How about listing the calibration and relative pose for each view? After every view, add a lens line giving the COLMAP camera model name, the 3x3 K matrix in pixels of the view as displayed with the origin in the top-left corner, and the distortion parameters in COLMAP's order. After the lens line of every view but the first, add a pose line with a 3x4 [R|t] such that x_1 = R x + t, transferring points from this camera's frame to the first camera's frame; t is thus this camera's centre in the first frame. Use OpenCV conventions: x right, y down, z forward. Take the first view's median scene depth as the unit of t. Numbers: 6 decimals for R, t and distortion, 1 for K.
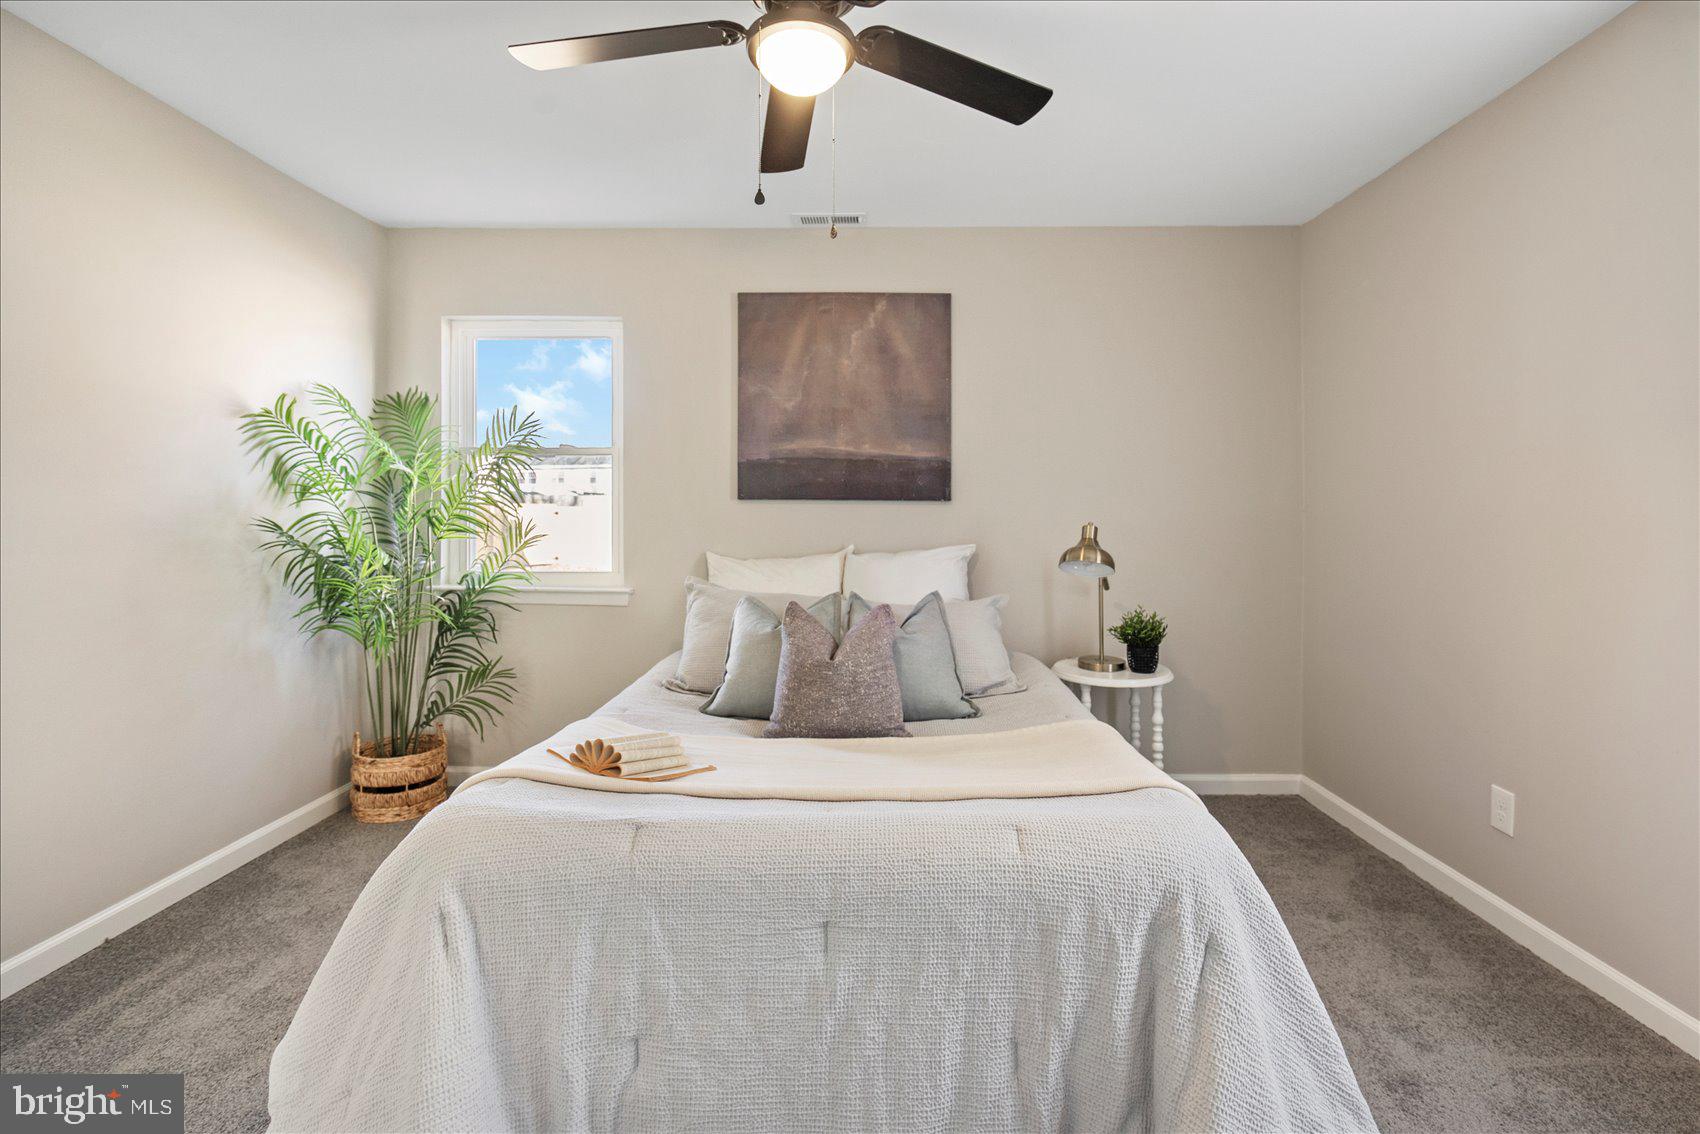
lens RADIAL K [[764.1, 0, 850.1], [0, 764.1, 545.2], [0, 0, 1]] dist [-0.009943, 0.000094]
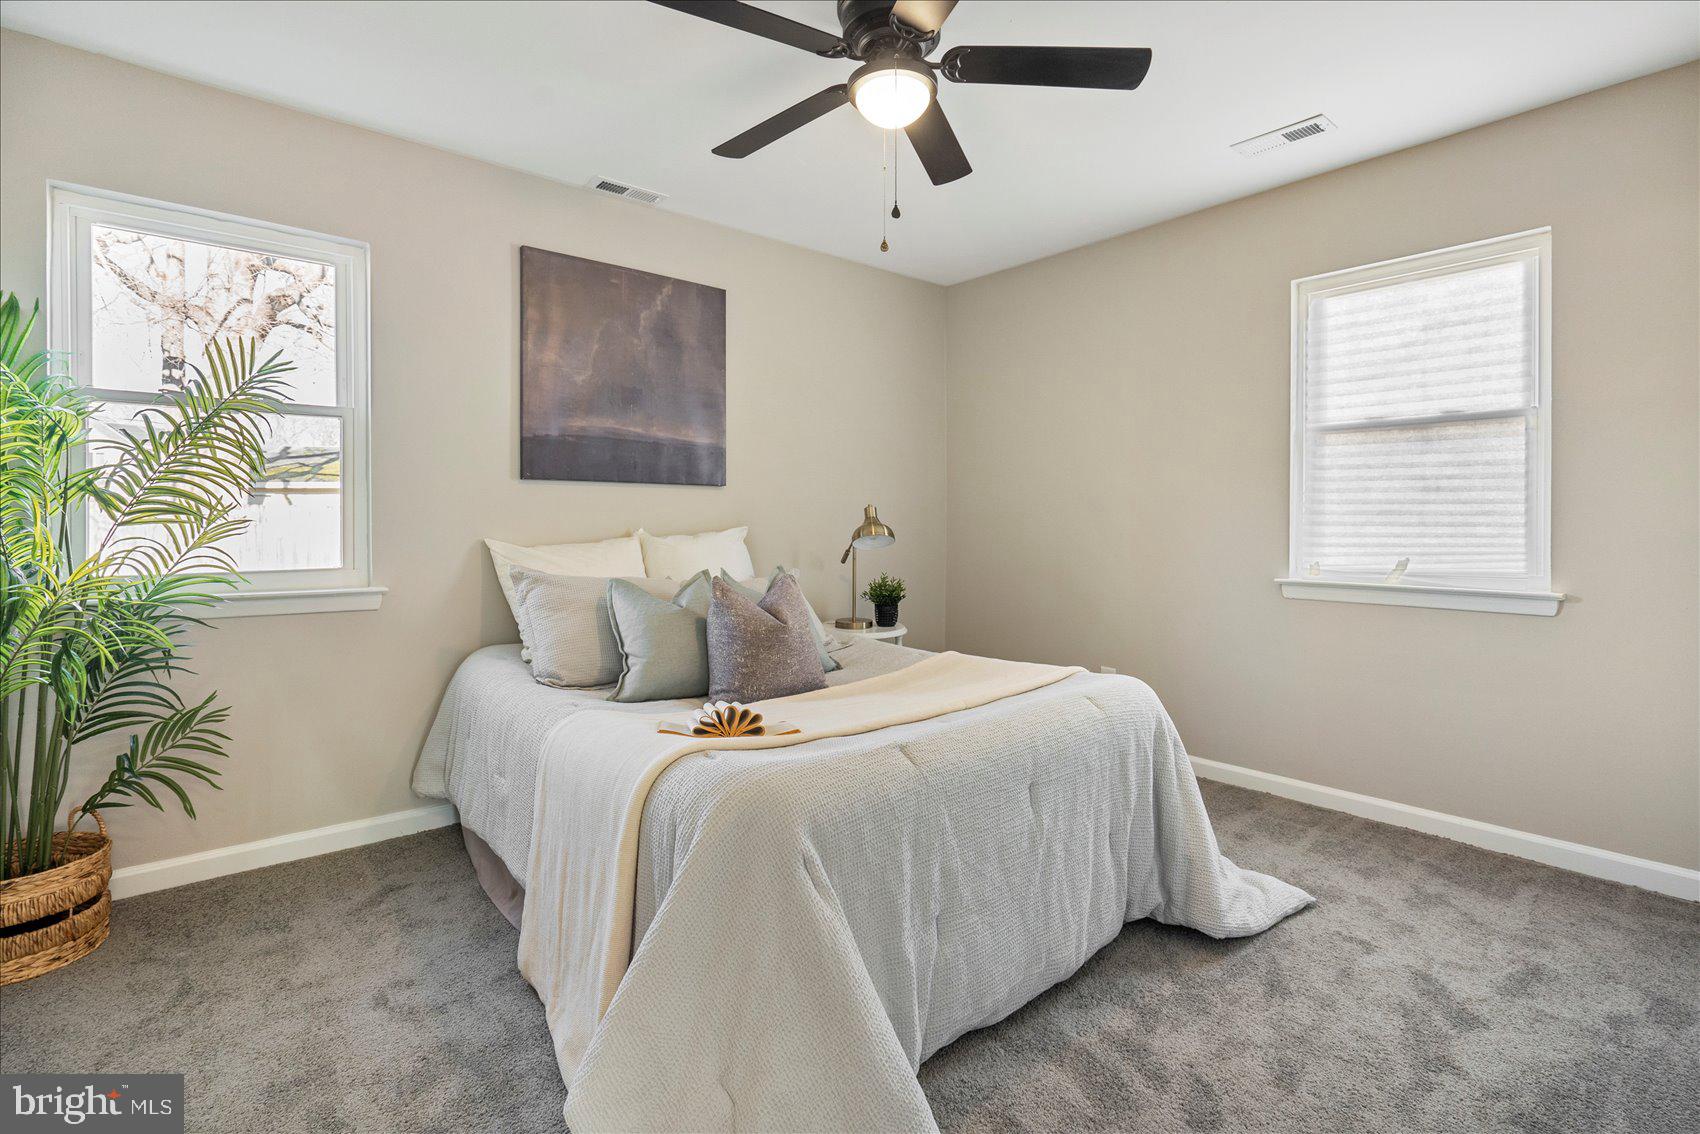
lens RADIAL K [[787.3, 0, 850.4], [0, 787.3, 555.6], [0, 0, 1]] dist [-0.003853, 0.000441]
pose [[0.754263, -0.035614, 0.655606, -0.506027], [0.028841, 0.999361, 0.021106, 0.022654], [-0.655939, 0.002989, 0.754808, 0.067291]]
